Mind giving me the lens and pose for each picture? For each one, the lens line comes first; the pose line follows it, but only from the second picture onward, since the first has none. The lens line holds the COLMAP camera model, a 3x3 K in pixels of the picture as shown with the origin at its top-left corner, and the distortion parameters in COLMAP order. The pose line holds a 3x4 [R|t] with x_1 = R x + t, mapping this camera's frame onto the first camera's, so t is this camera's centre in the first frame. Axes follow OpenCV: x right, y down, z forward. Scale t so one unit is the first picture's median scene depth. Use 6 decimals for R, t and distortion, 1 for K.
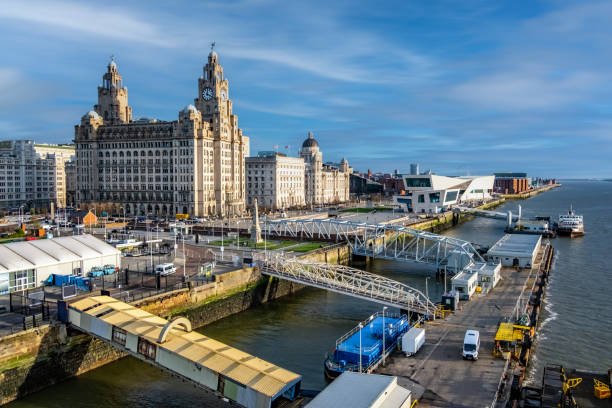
lens RADIAL K [[536.0, 0, 305.7], [0, 536.0, 204.4], [0, 0, 1]] dist [-0.001720, -0.006420]
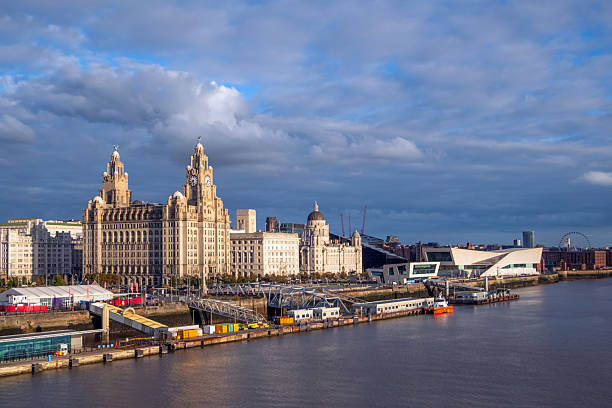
lens RADIAL K [[974.6, 0, 307.9], [0, 974.6, 205.4], [0, 0, 1]] dist [-0.005881, 0.003509]
pose [[0.988038, -0.017282, -0.153236, 0.384683], [0.002163, 0.995156, -0.098288, 0.054016], [0.154193, 0.096781, 0.983289, -1.030285]]
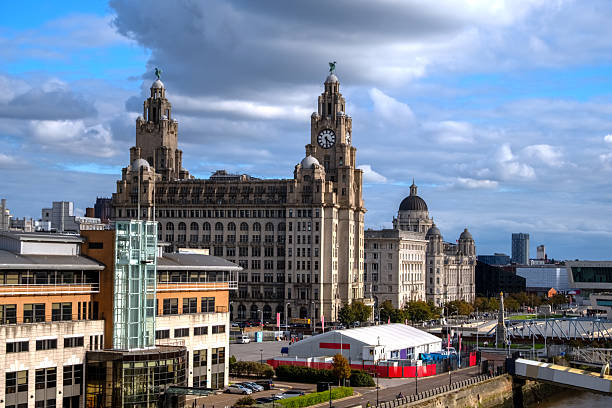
lens RADIAL K [[1477.6, 0, 305.7], [0, 1477.6, 203.6], [0, 0, 1]] dist [-0.050123, -0.228071]
pose [[0.994107, 0.016182, 0.107187, -0.410707], [-0.006827, 0.996178, -0.087083, 0.035140], [-0.108187, 0.085838, 0.990418, -0.820095]]
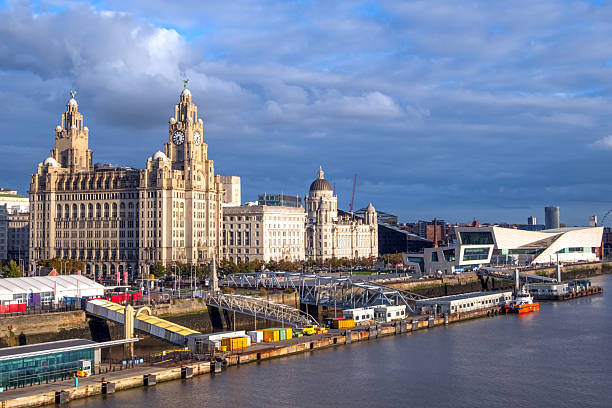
lens RADIAL K [[1178.5, 0, 305.1], [0, 1178.5, 71.2], [0, 0, 1]] dist [-0.008303, 0.060040]
pose [[0.995331, -0.020454, -0.094327, 0.214337], [0.002615, 0.982643, -0.185489, 0.049257], [0.096483, 0.184377, 0.978109, -0.926638]]
